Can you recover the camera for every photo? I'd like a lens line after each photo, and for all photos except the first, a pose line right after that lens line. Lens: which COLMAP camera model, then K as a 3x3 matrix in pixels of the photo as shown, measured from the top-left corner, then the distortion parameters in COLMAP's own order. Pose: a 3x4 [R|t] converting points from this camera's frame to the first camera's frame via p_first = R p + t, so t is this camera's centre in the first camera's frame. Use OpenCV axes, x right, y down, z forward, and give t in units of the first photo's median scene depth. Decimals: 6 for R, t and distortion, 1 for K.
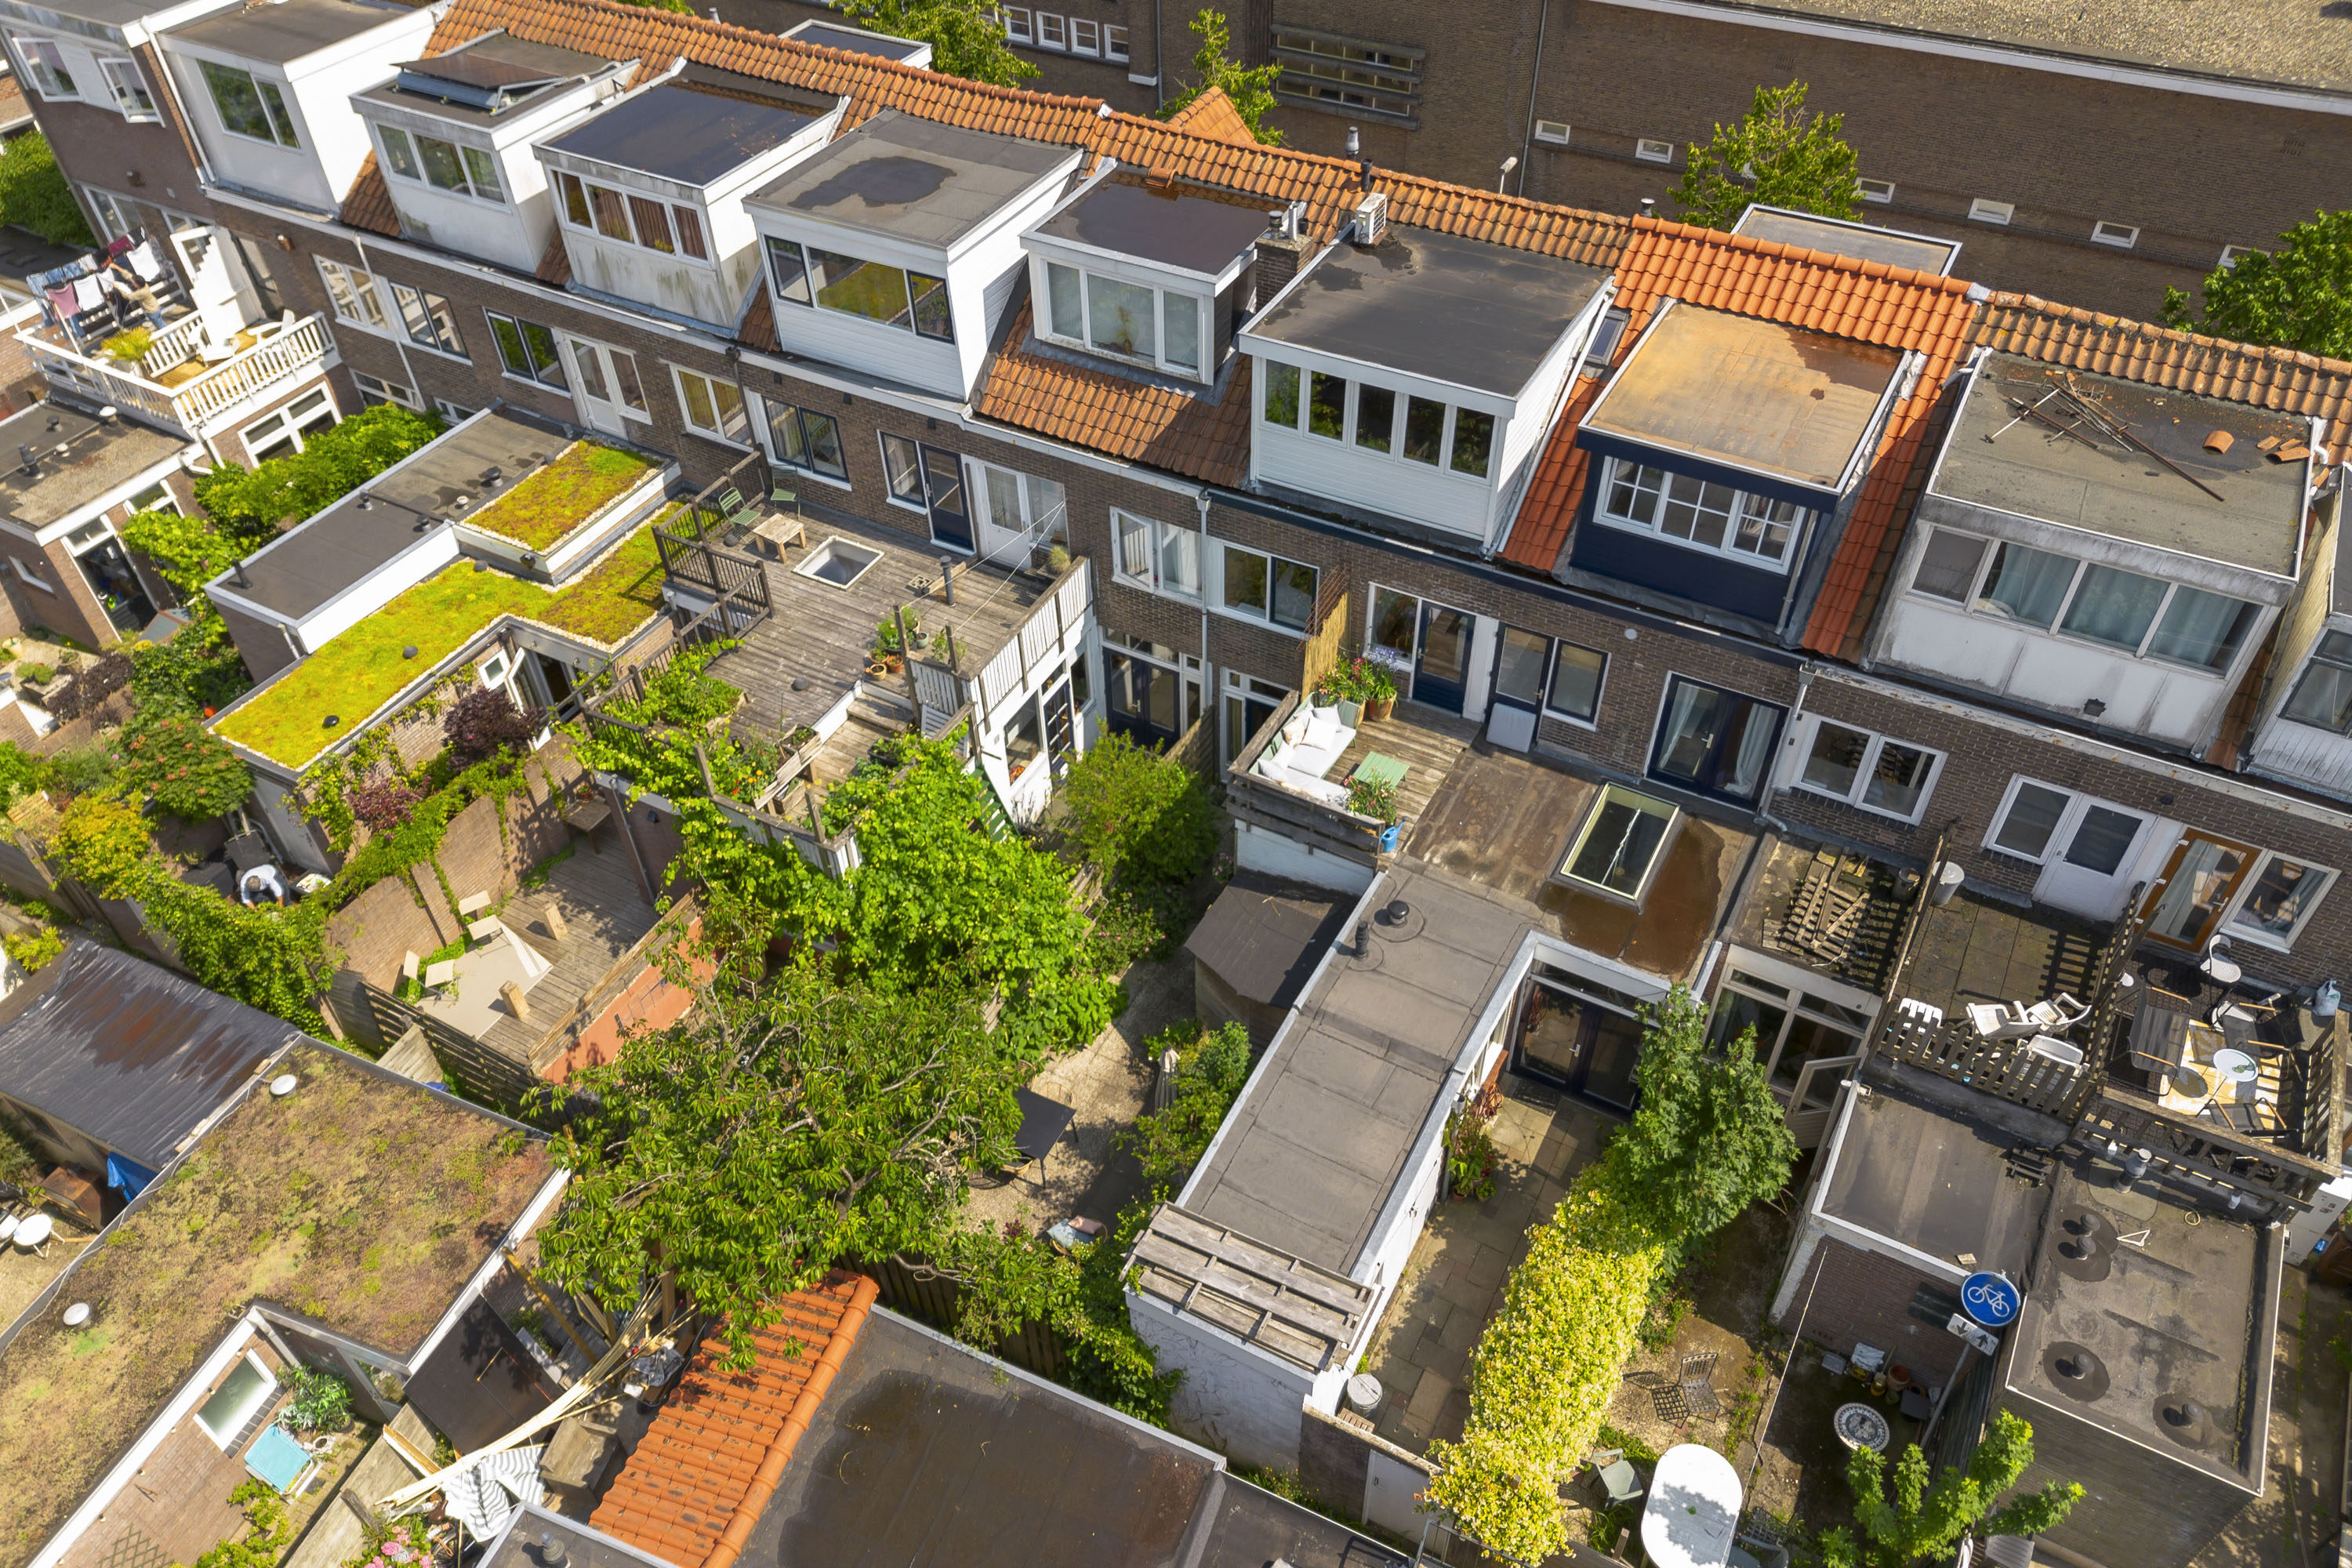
lens RADIAL K [[1660.7, 0, 1176.0], [0, 1660.7, 784.0], [0, 0, 1]] dist [0.109212, -0.139599]
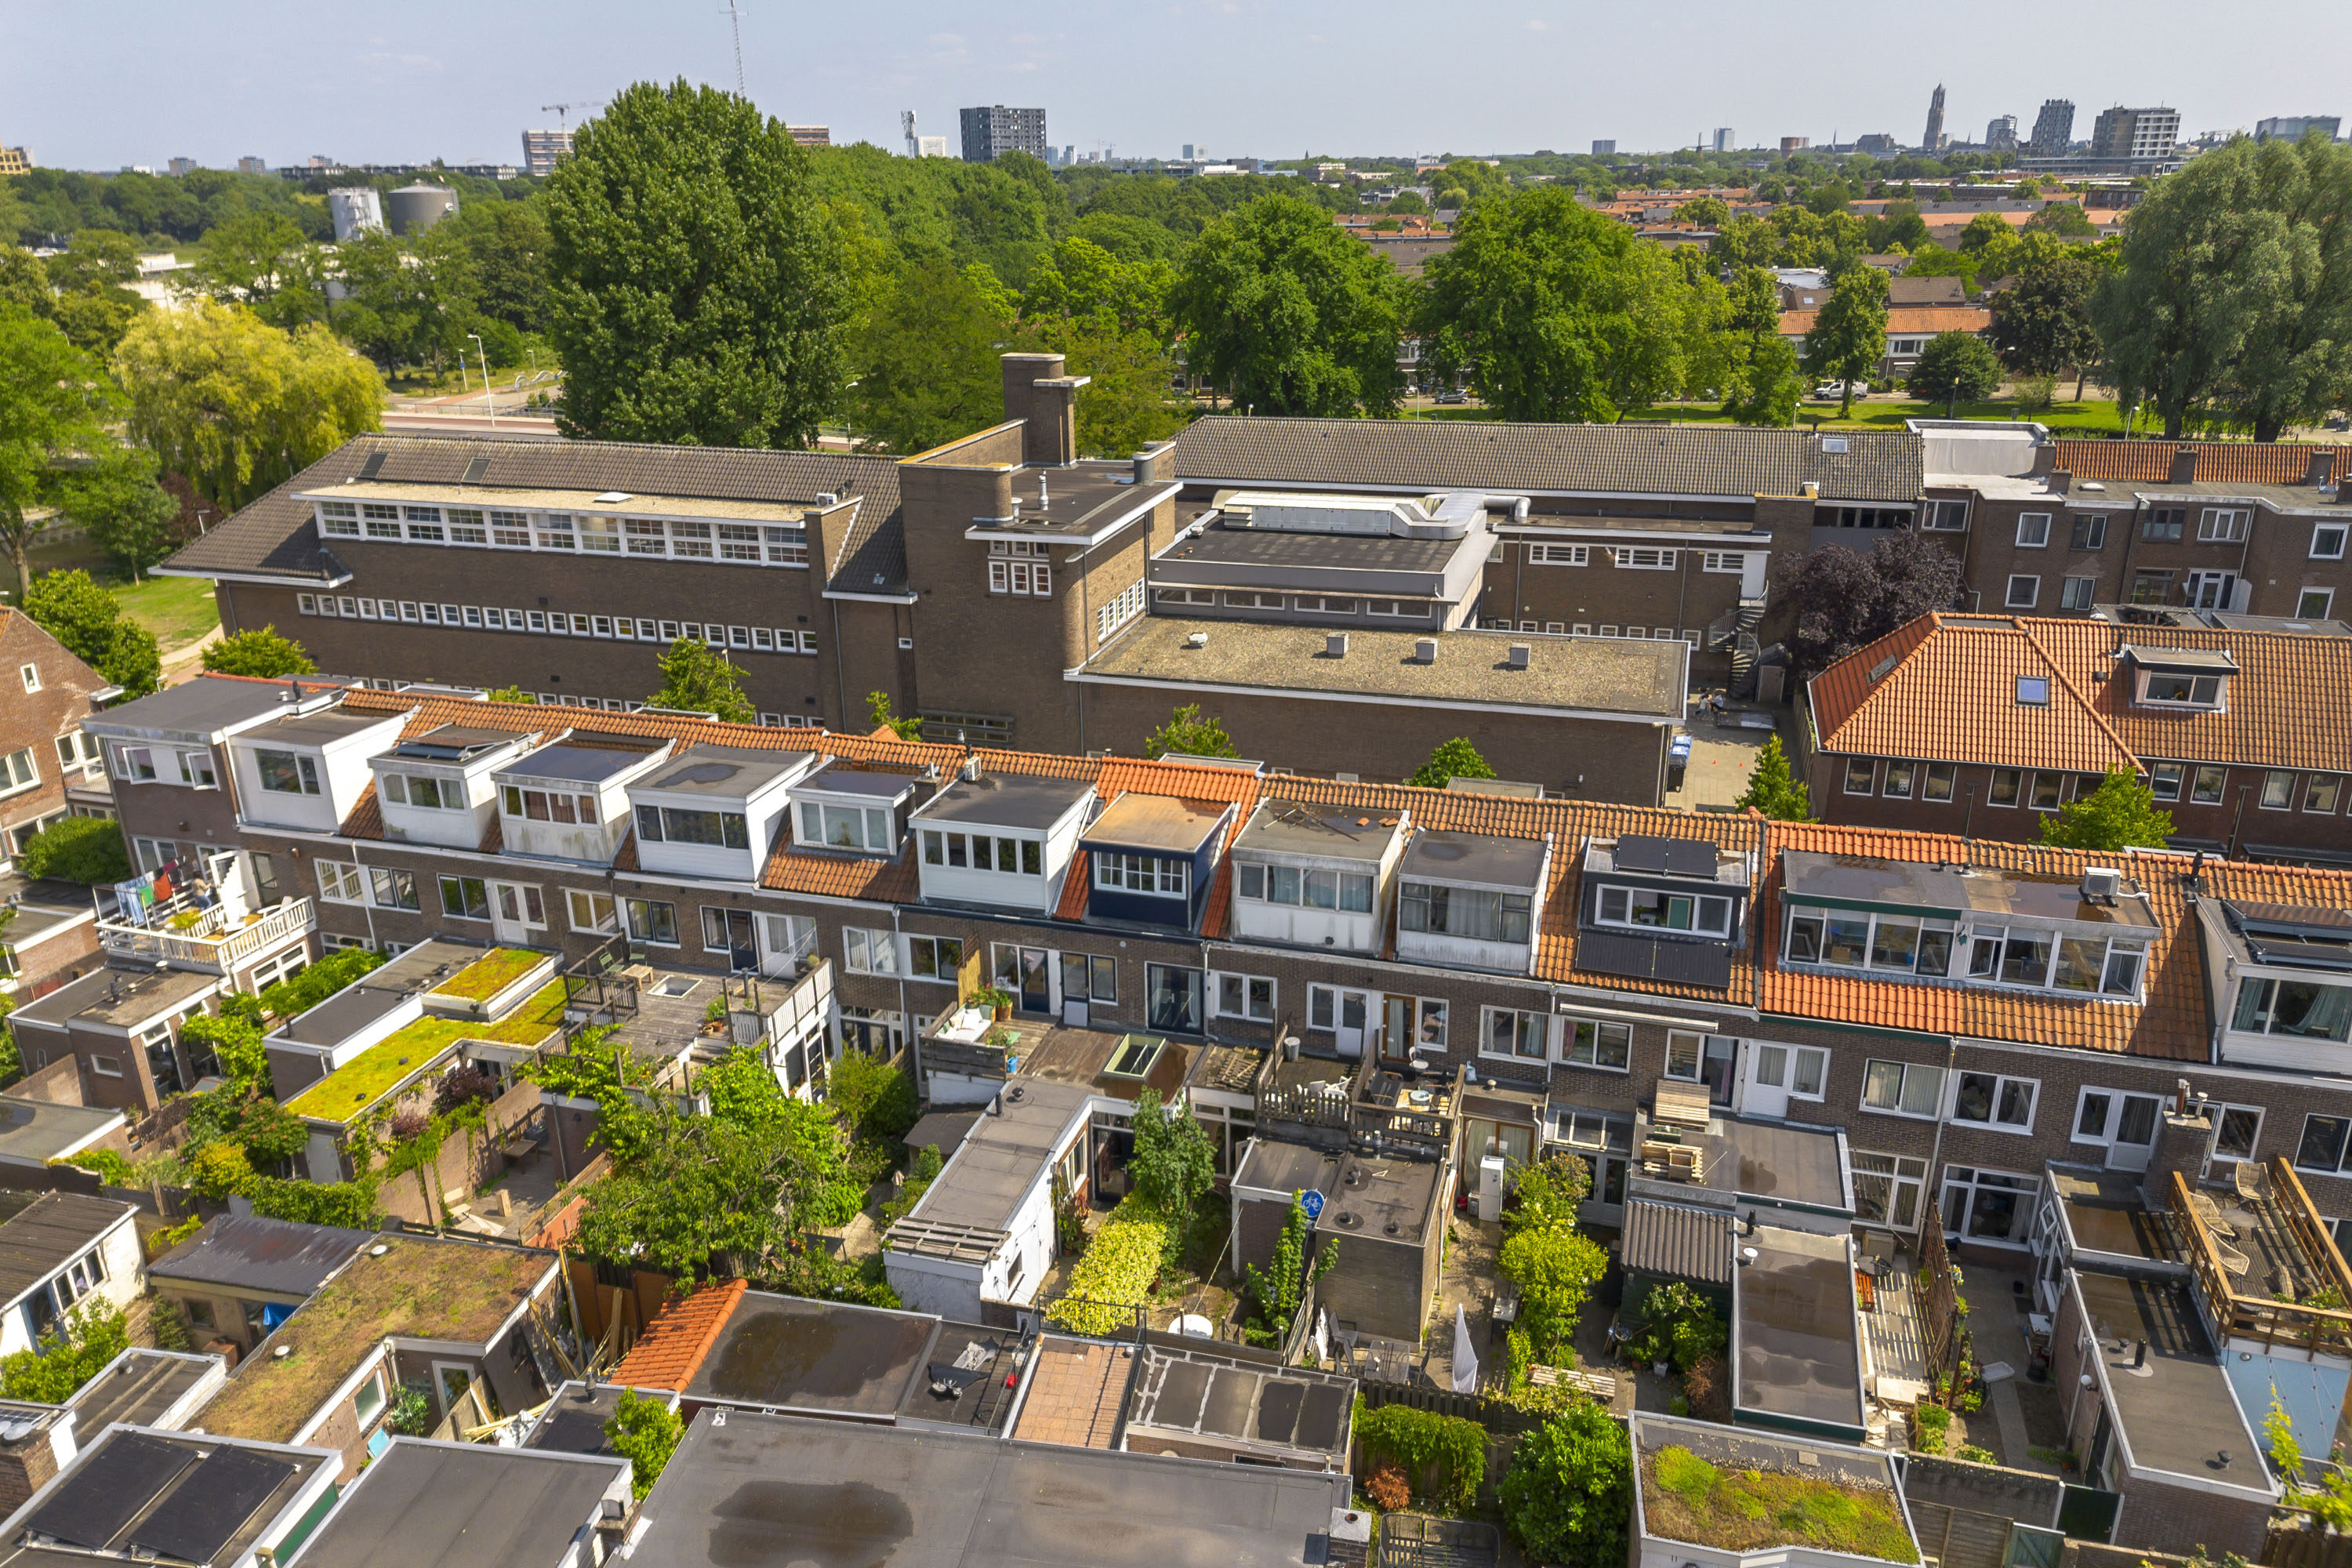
lens RADIAL K [[1660.7, 0, 1176.0], [0, 1660.7, 784.0], [0, 0, 1]] dist [0.109212, -0.139599]
pose [[0.977971, -0.066098, 0.198001, -0.033791], [0.139608, 0.912293, -0.385007, 0.426850], [-0.155187, 0.404168, 0.901424, -0.717075]]
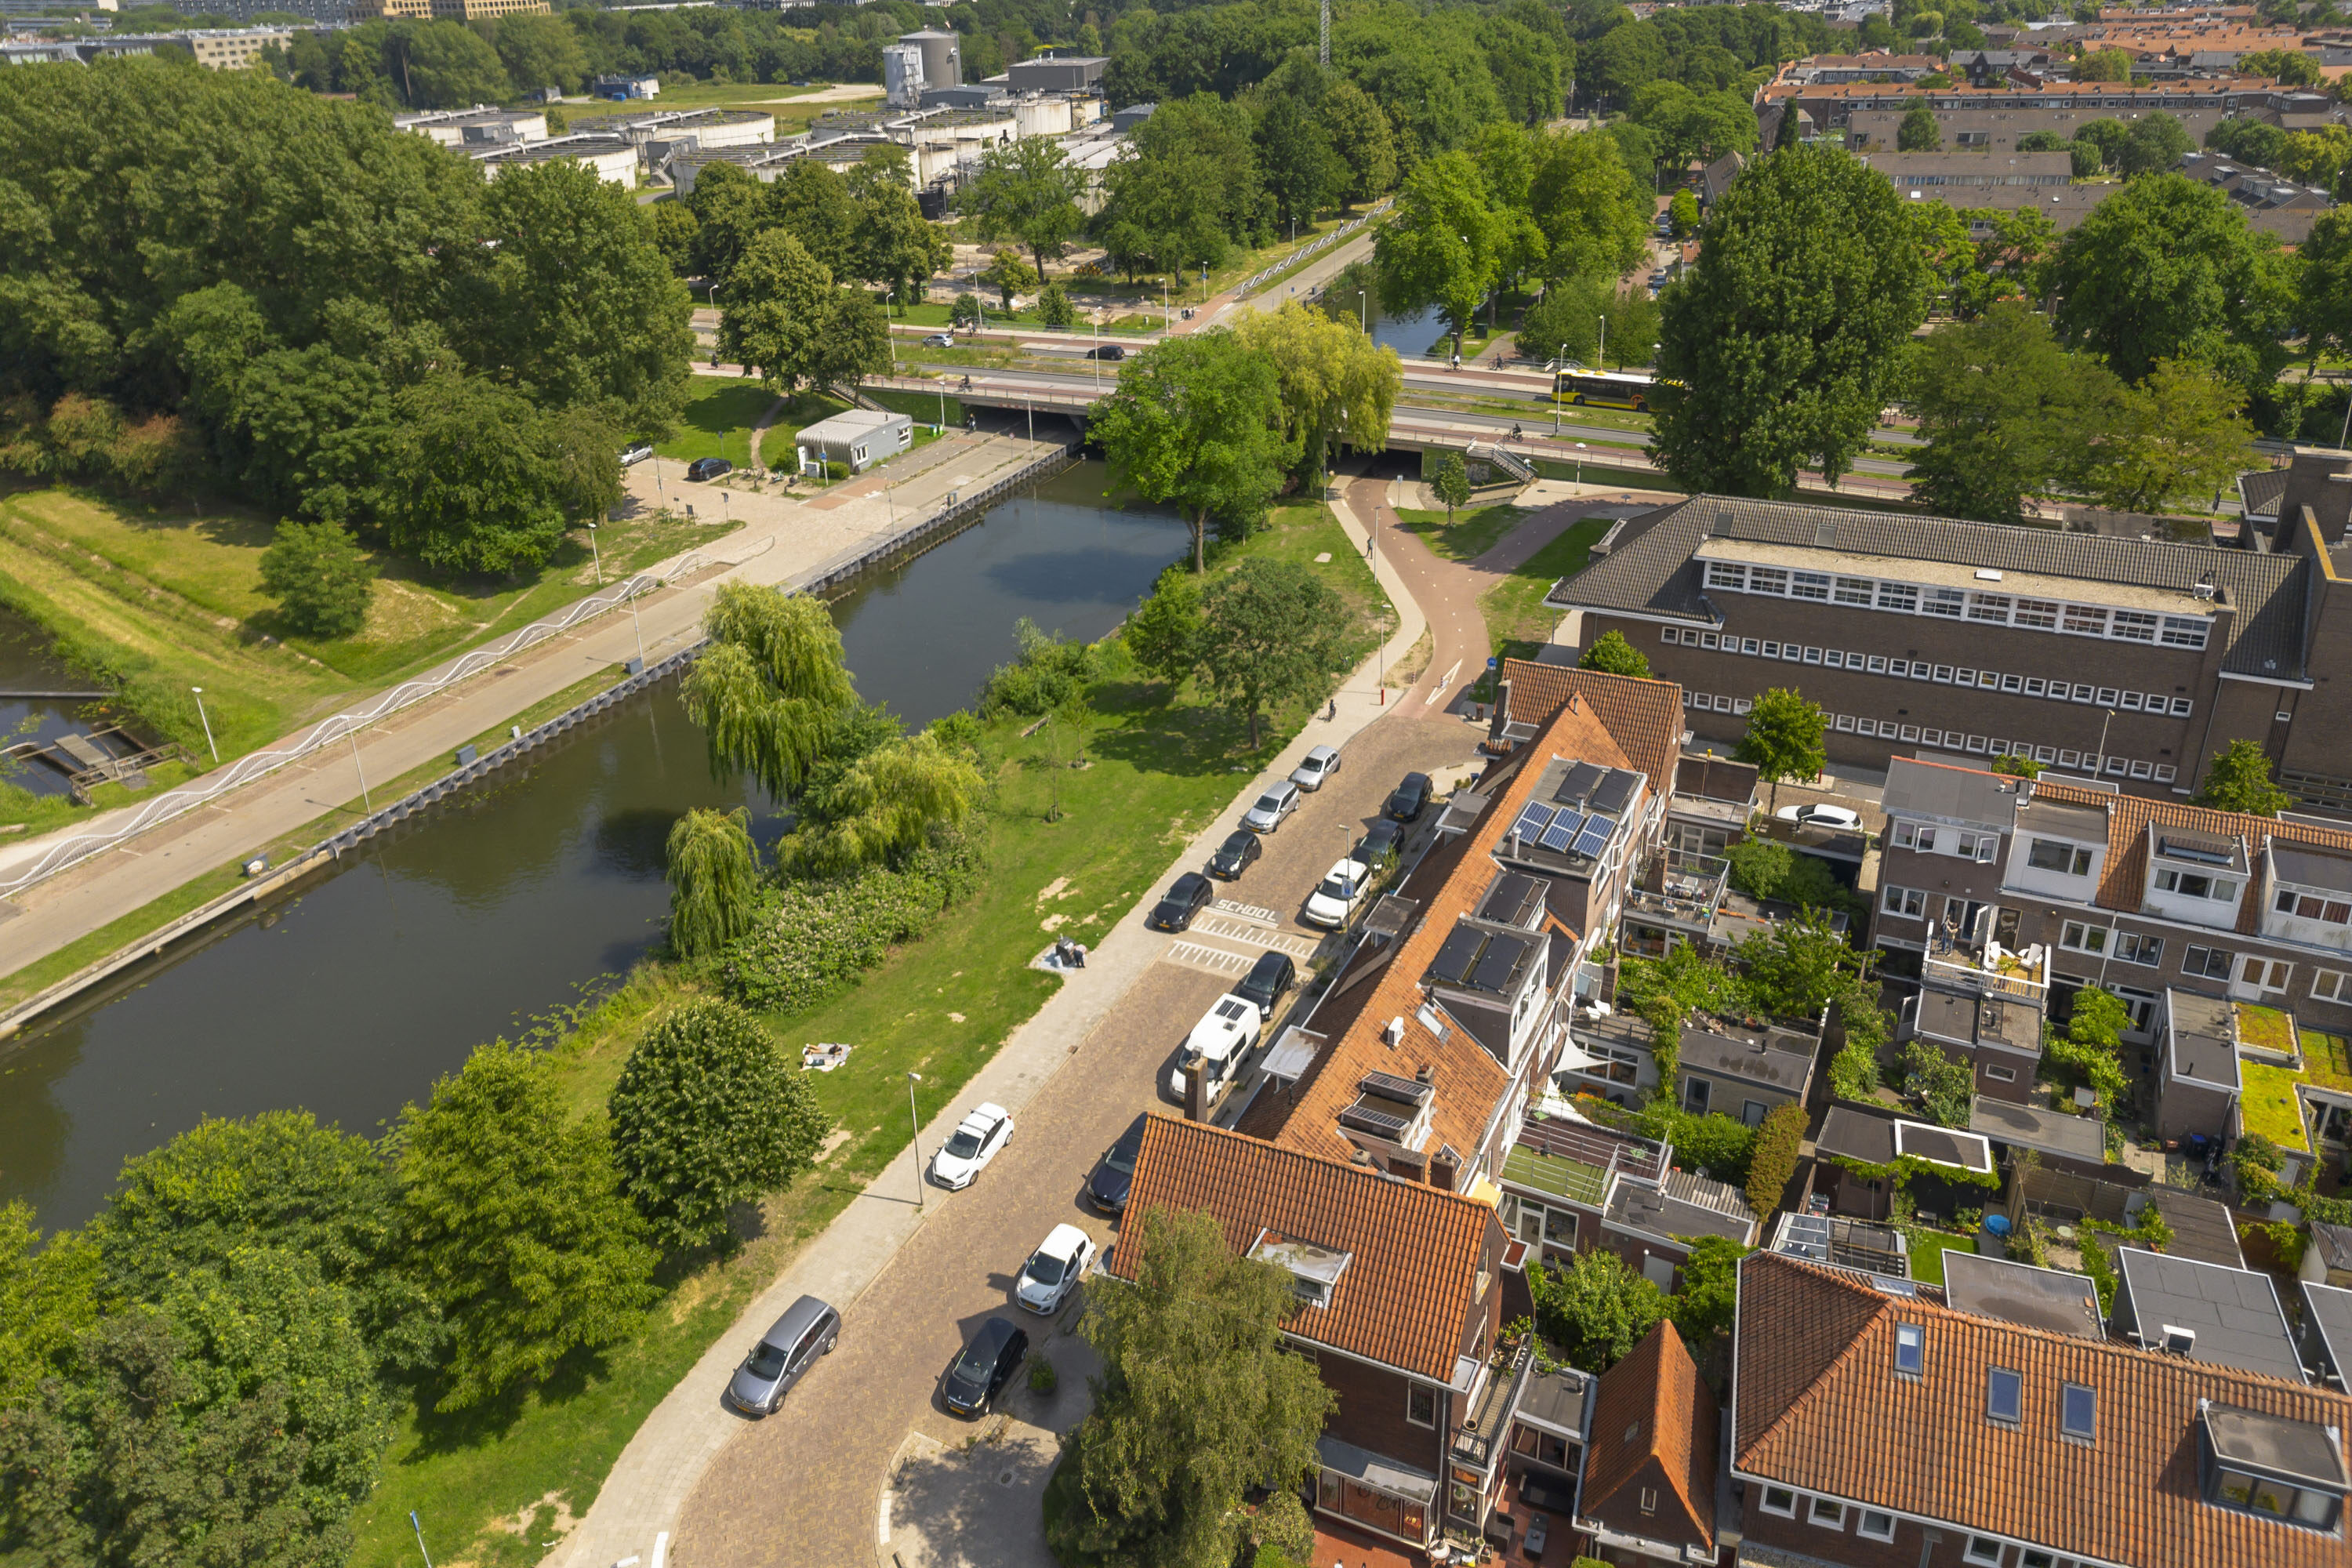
lens RADIAL K [[1655.2, 0, 1176.1], [0, 1655.2, 709.5], [0, 0, 1]] dist [0.040142, 0.000363]
pose [[0.998915, -0.022298, 0.040887, -2.127604], [0.034387, 0.945213, -0.324639, 0.114391], [-0.031408, 0.325692, 0.944954, -1.336070]]
